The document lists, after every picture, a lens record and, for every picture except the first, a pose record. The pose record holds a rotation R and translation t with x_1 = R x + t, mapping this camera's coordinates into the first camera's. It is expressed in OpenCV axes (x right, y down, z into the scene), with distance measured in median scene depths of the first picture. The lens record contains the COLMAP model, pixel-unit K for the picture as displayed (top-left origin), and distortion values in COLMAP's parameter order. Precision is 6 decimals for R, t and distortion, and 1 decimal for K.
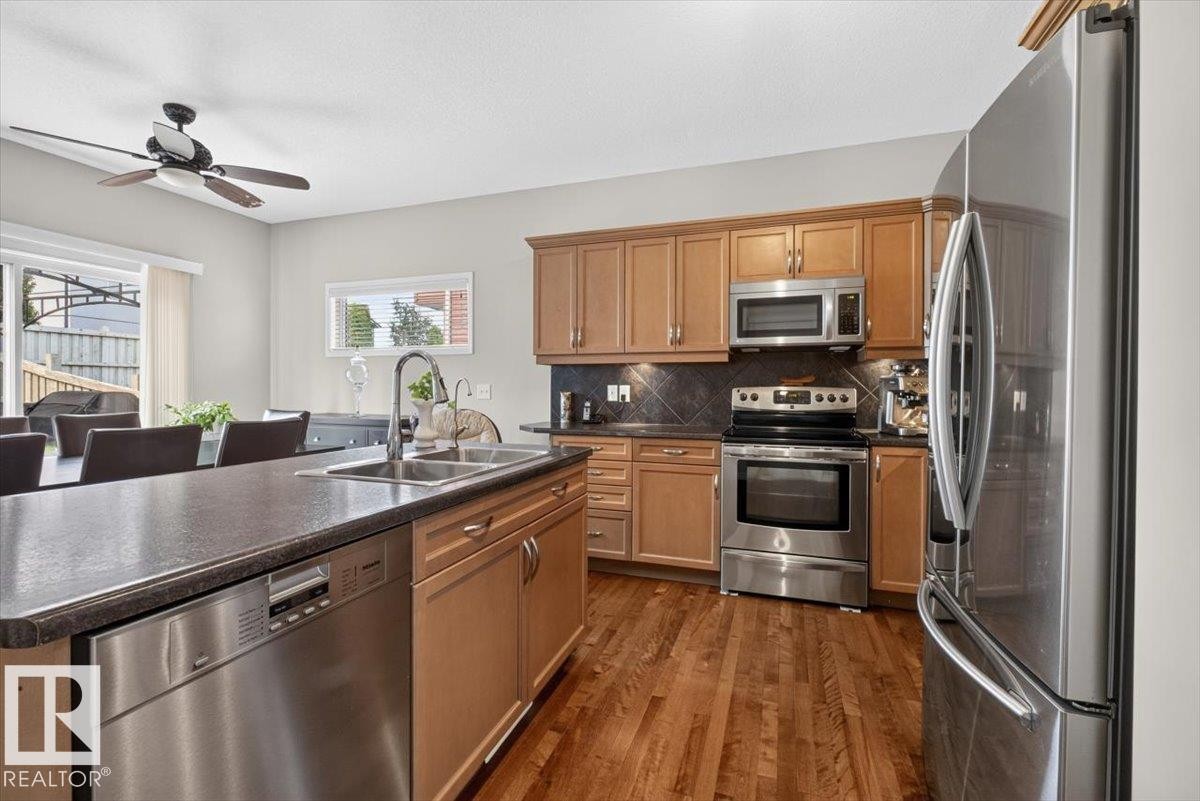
lens RADIAL K [[529.6, 0, 598.5], [0, 529.6, 392.1], [0, 0, 1]] dist [-0.010740, 0.002827]
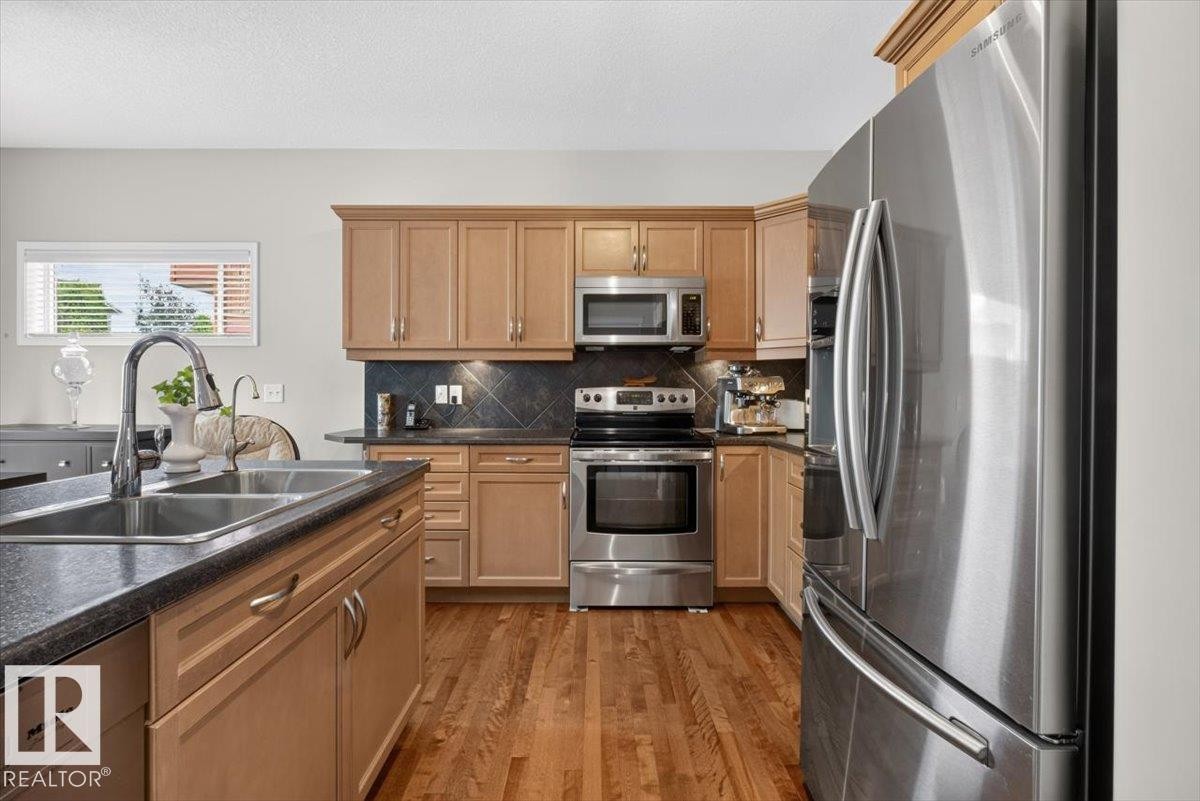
lens RADIAL K [[529.6, 0, 598.6], [0, 529.6, 392.8], [0, 0, 1]] dist [-0.010740, 0.002827]
pose [[0.941251, -0.003358, 0.337690, -0.031110], [0.003518, 0.999994, 0.000139, 0.000130], [-0.337688, 0.001057, 0.941257, 0.110240]]
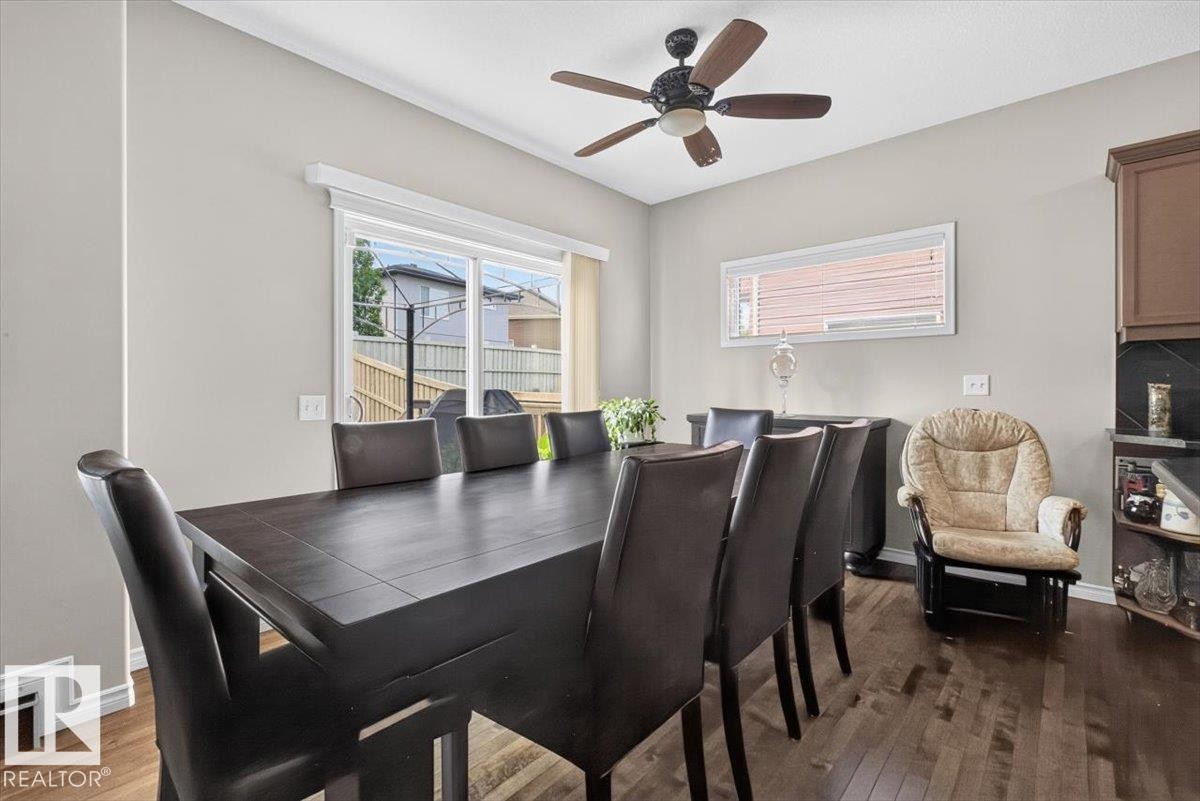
lens RADIAL K [[529.6, 0, 601.8], [0, 529.6, 391.1], [0, 0, 1]] dist [-0.010740, 0.002827]
pose [[0.925680, -0.004803, -0.378276, -0.577620], [0.005373, 0.999985, 0.000450, 0.006343], [0.378268, -0.002449, 0.925693, 0.186273]]
